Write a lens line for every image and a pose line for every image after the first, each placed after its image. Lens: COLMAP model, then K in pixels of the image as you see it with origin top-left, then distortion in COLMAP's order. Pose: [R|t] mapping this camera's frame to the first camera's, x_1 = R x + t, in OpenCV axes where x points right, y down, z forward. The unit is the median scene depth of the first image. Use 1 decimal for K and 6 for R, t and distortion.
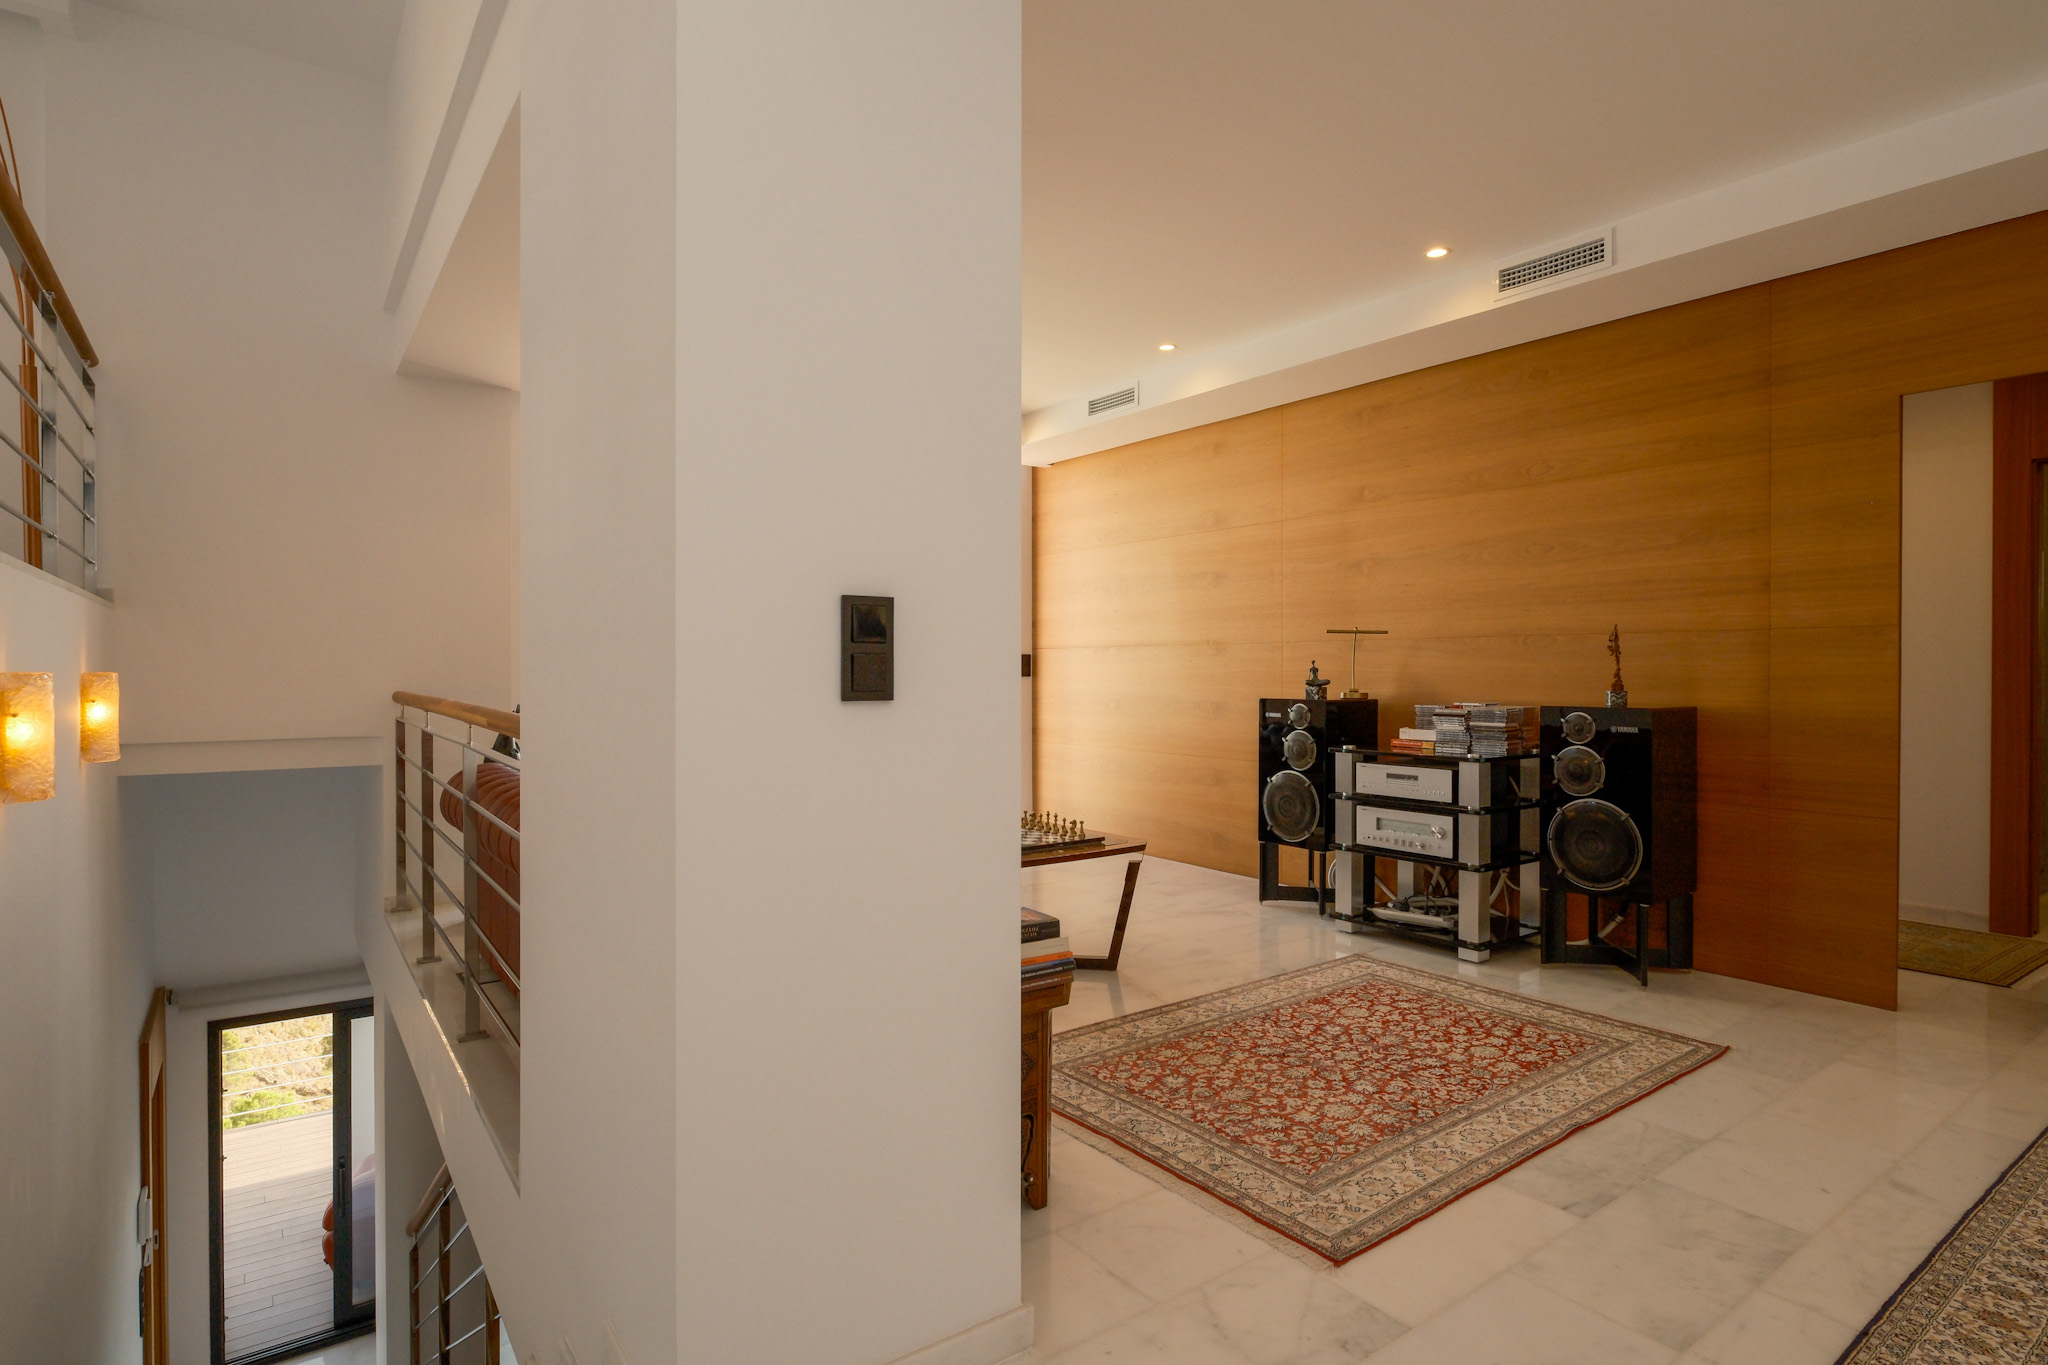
lens RADIAL K [[1037.3, 0, 1024.0], [0, 1037.3, 682.5], [0, 0, 1]] dist [-0.000567, -0.000181]
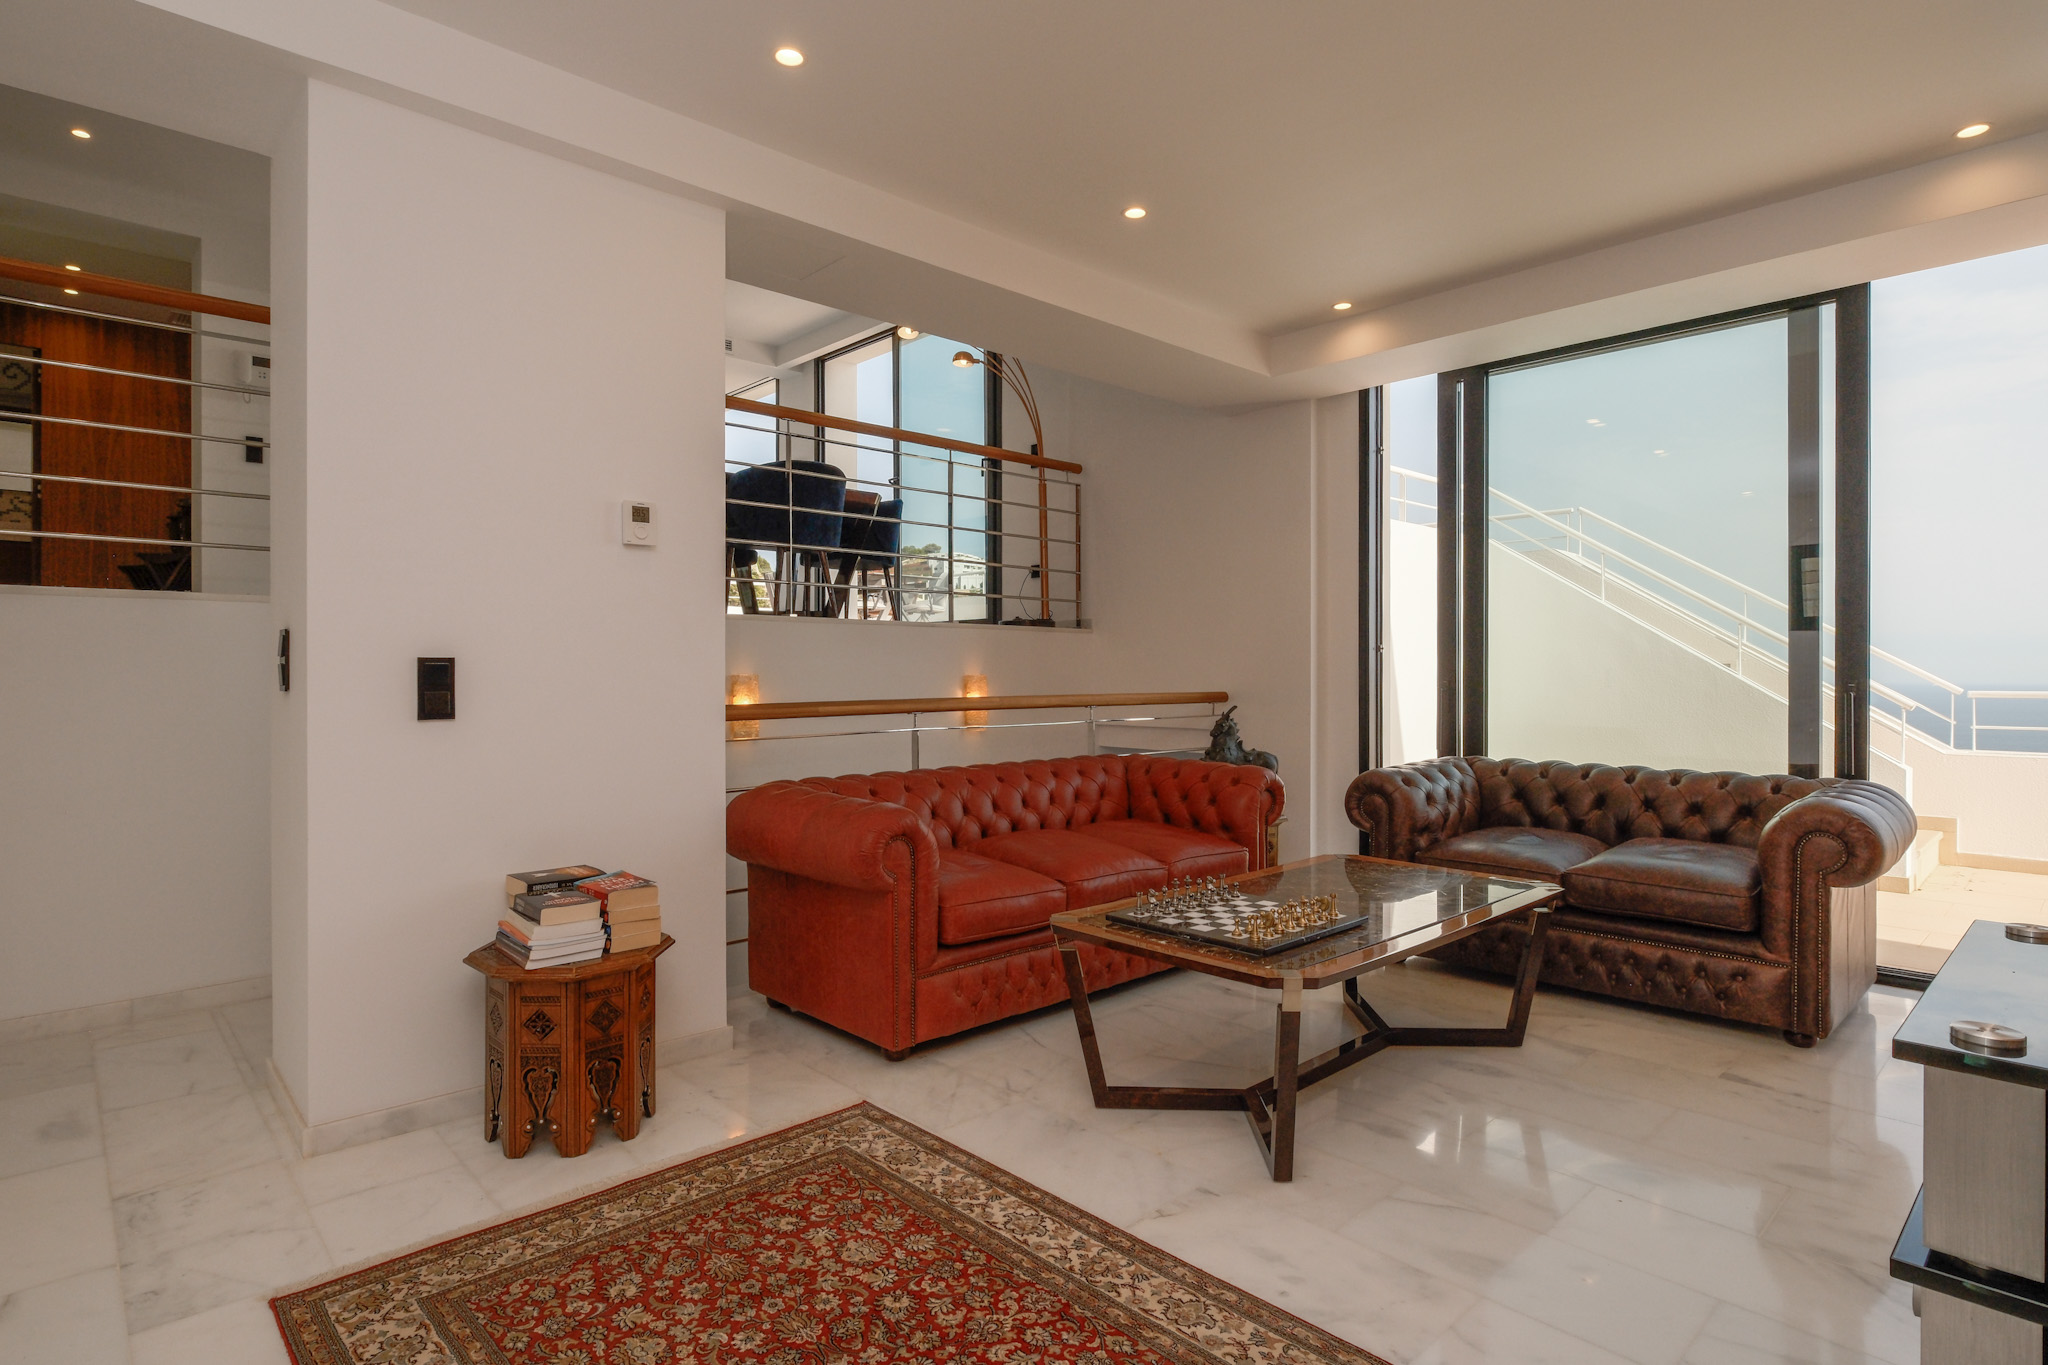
lens RADIAL K [[1050.4, 0, 1016.9], [0, 1050.4, 676.1], [0, 0, 1]] dist [-0.005640, -0.001878]
pose [[0.115777, -0.000466, -0.993275, 0.755533], [-0.009899, 0.999950, -0.001623, -0.009692], [0.993226, 0.010020, 0.115766, 0.885531]]
